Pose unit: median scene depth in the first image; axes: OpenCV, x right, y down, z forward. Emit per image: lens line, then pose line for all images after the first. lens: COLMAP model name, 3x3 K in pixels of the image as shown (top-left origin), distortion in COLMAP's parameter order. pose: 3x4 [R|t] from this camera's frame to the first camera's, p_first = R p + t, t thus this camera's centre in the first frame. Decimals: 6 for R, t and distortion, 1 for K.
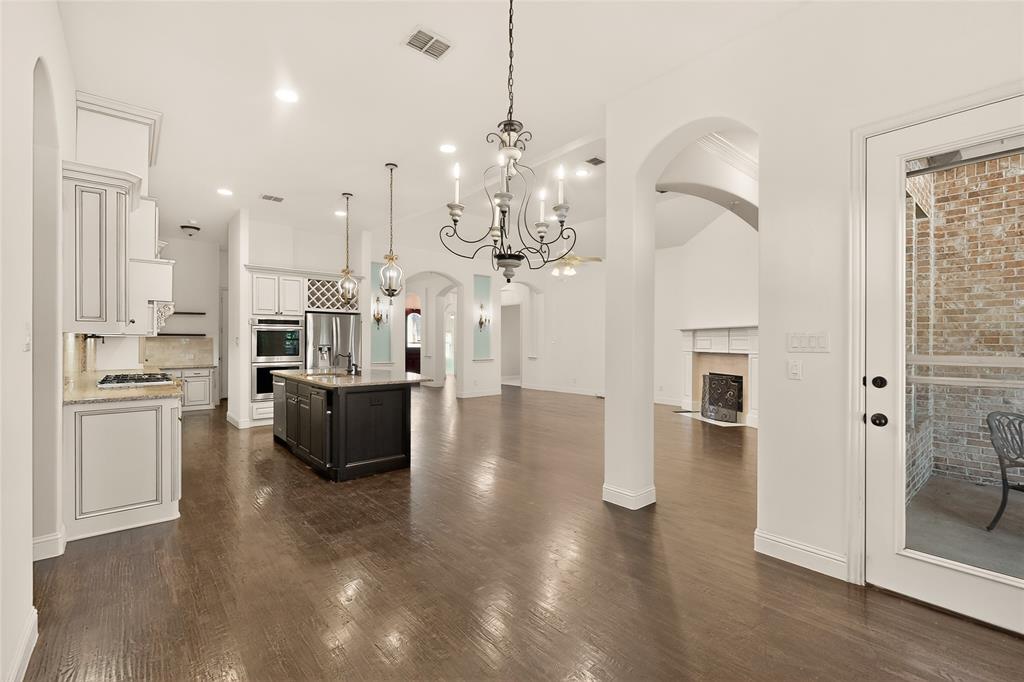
lens RADIAL K [[451.2, 0, 507.2], [0, 451.2, 343.9], [0, 0, 1]] dist [-0.001626, -0.000172]
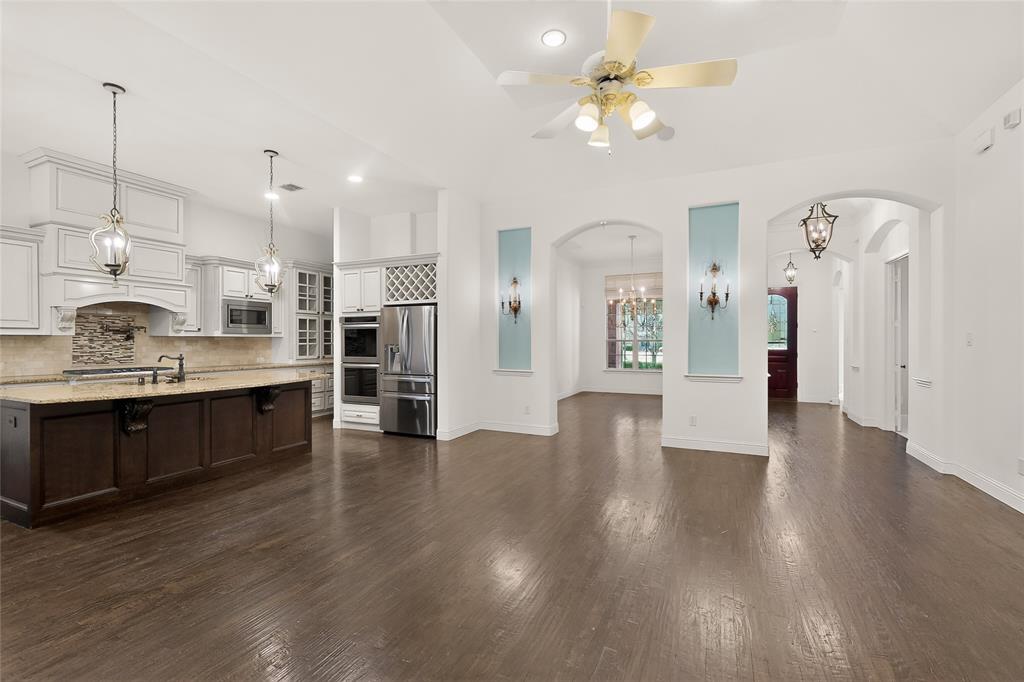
lens RADIAL K [[451.2, 0, 514.0], [0, 451.2, 336.9], [0, 0, 1]] dist [-0.001626, -0.000172]
pose [[0.413856, -0.007351, -0.910313, 0.426189], [-0.000265, 0.999966, -0.008195, -0.005570], [0.910342, 0.003633, 0.413841, 0.859760]]
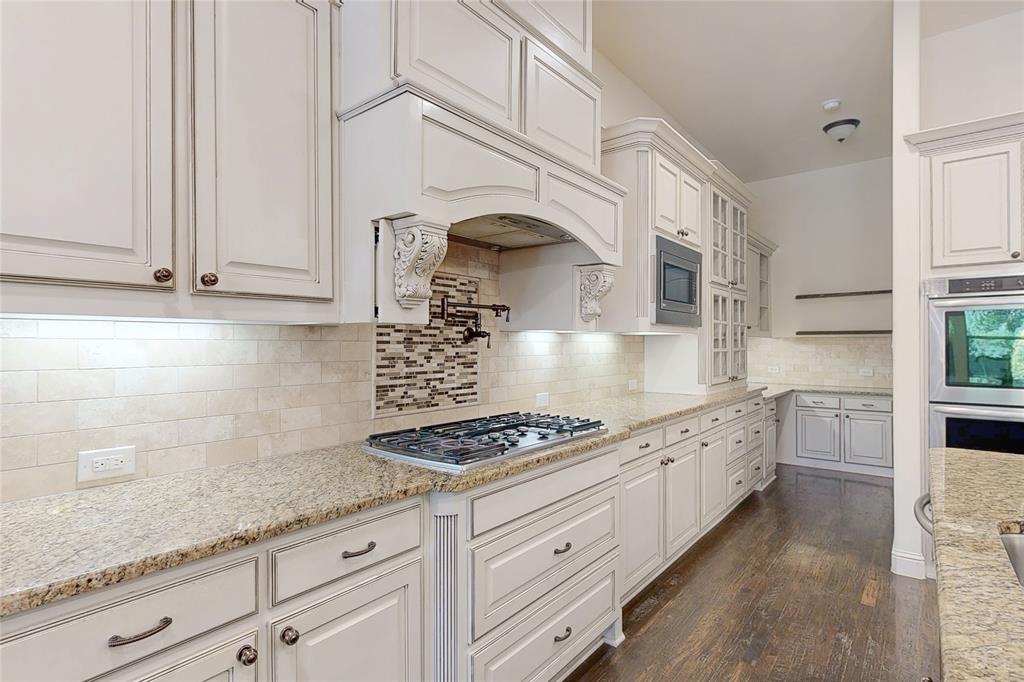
lens RADIAL K [[514.7, 0, 509.4], [0, 514.7, 342.5], [0, 0, 1]] dist [0.006339, 0.000533]
pose [[0.189343, -0.004637, -0.981900, -0.205993], [0.000820, 0.999989, -0.004565, -0.004228], [0.981911, 0.000059, 0.189345, 0.545533]]
